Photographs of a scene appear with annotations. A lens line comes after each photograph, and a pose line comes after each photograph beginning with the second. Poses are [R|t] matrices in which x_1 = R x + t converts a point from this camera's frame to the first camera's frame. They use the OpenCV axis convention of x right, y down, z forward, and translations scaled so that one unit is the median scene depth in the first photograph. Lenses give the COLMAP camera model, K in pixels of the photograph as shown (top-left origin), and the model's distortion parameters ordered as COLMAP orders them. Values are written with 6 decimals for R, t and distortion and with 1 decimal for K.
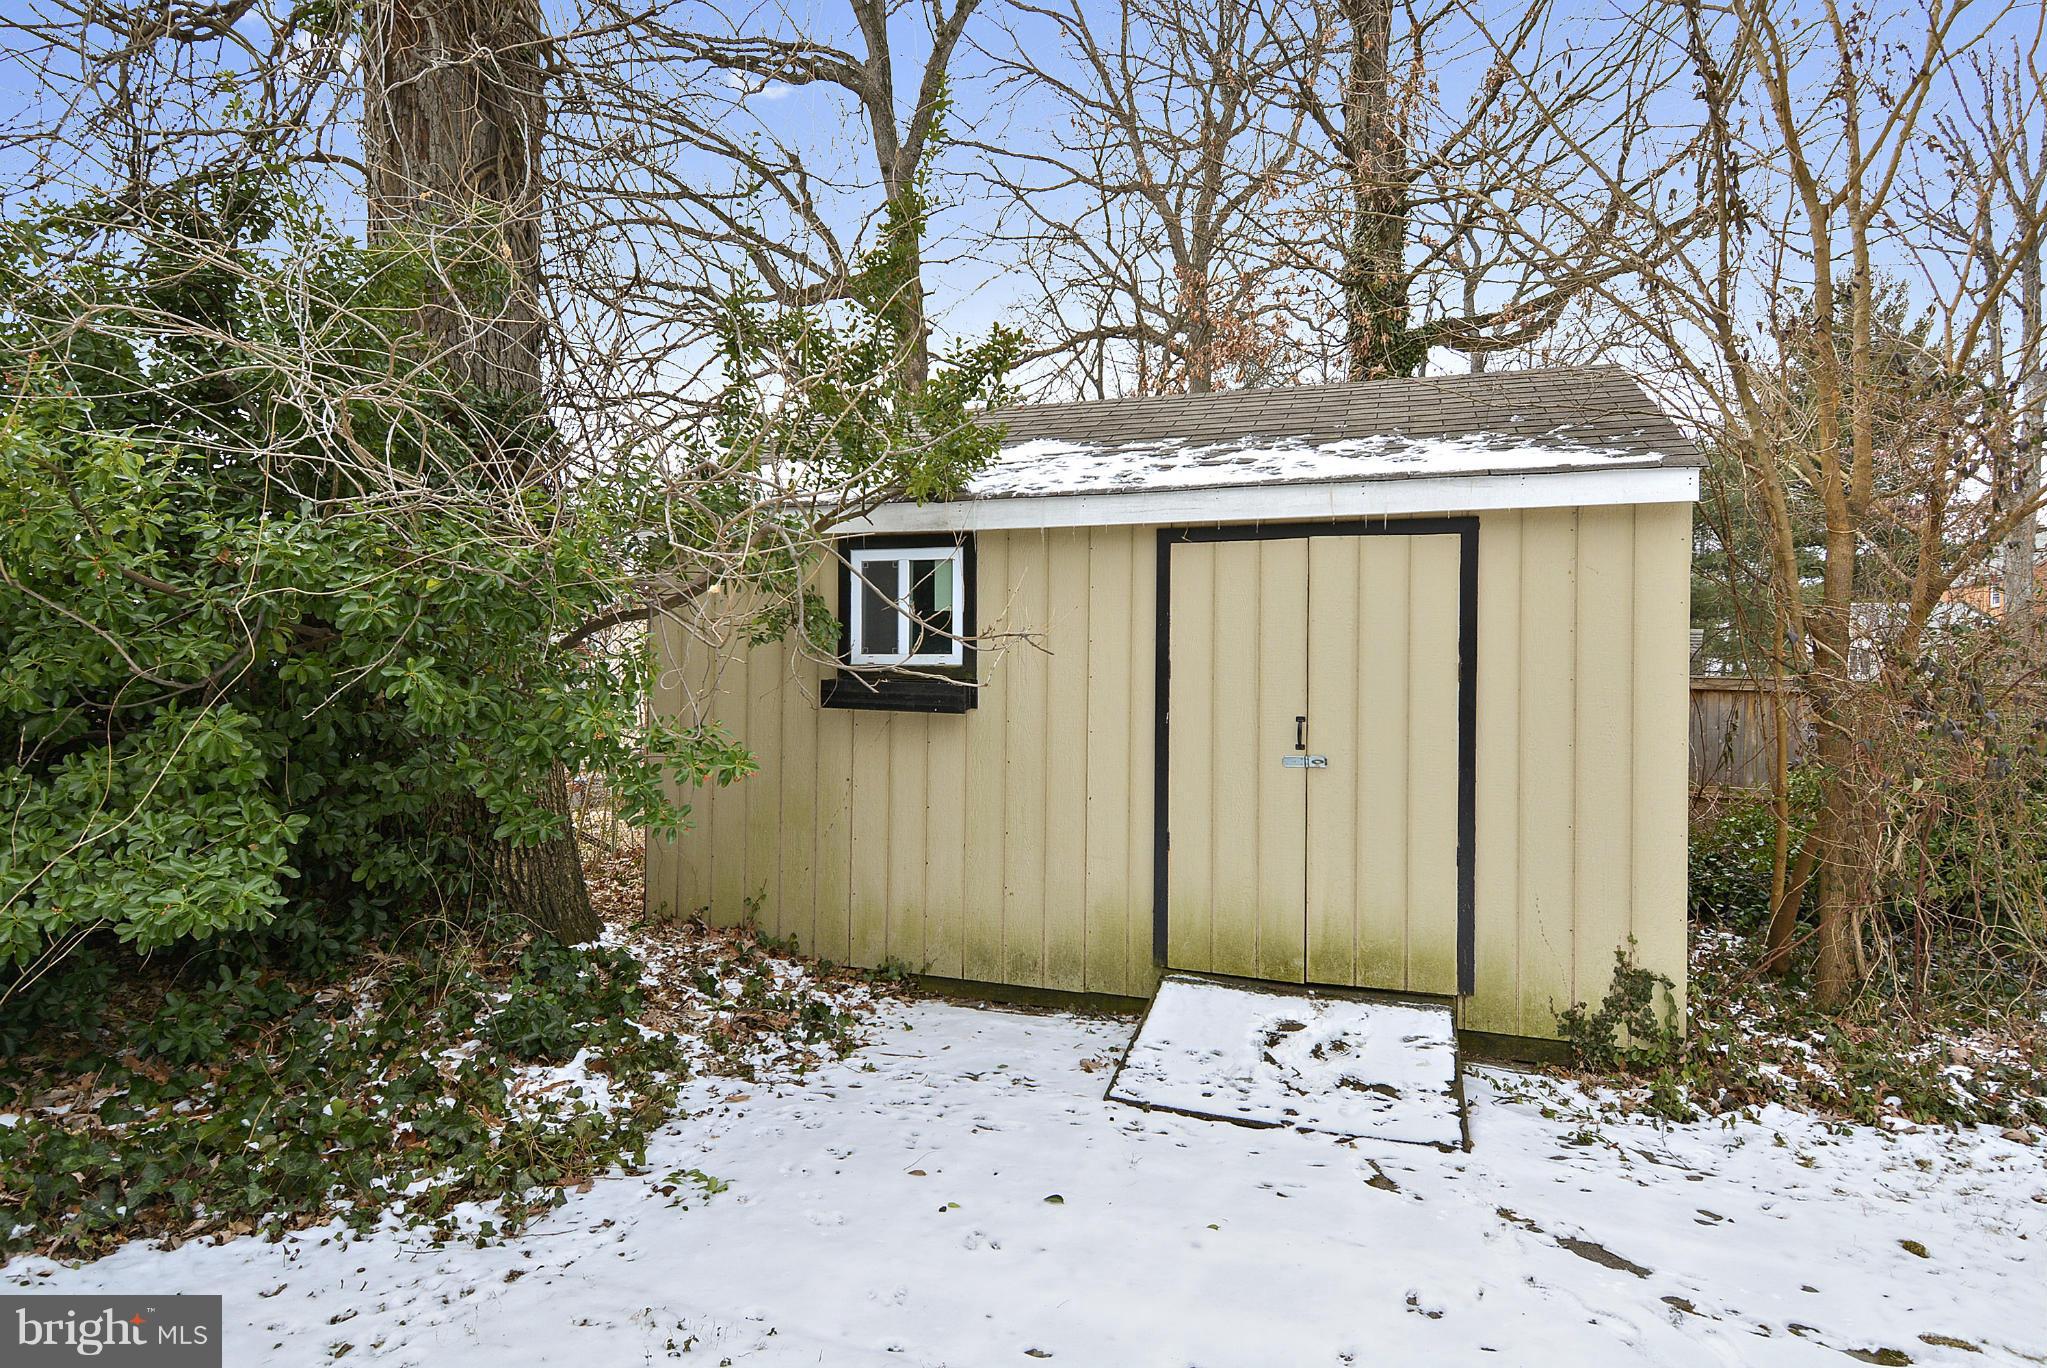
lens RADIAL K [[1092.4, 0, 1031.1], [0, 1092.4, 675.9], [0, 0, 1]] dist [0.002428, -0.001797]
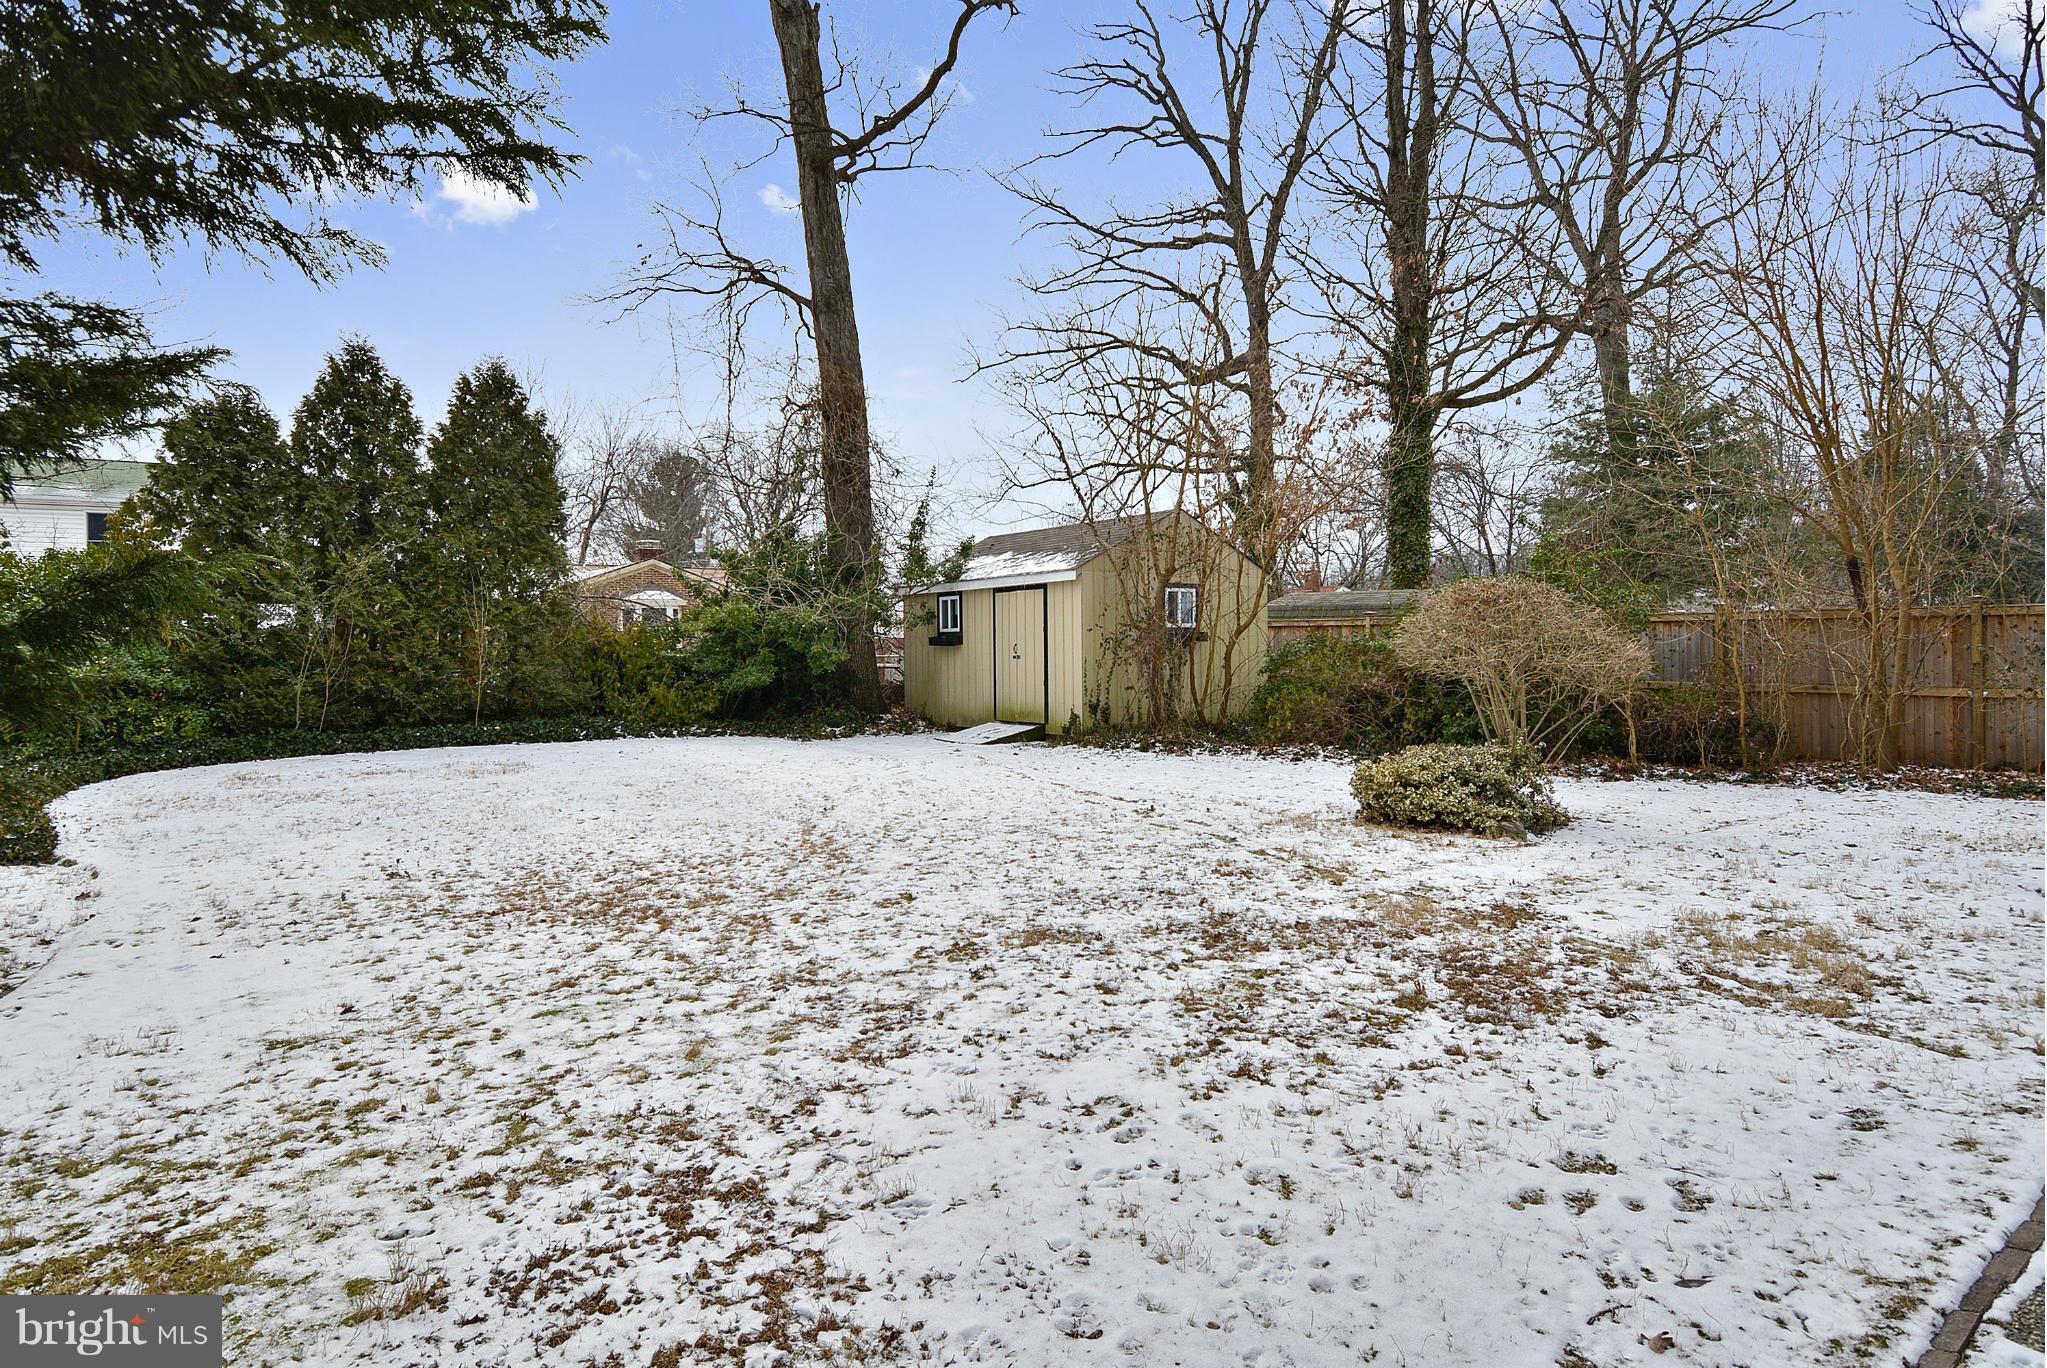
lens RADIAL K [[1092.4, 0, 1031.1], [0, 1092.4, 675.9], [0, 0, 1]] dist [0.002428, -0.001797]
pose [[0.814059, -0.005925, -0.580752, 1.999304], [0.024087, 0.999432, 0.023567, 0.052098], [0.580282, -0.033174, 0.813739, -1.547987]]
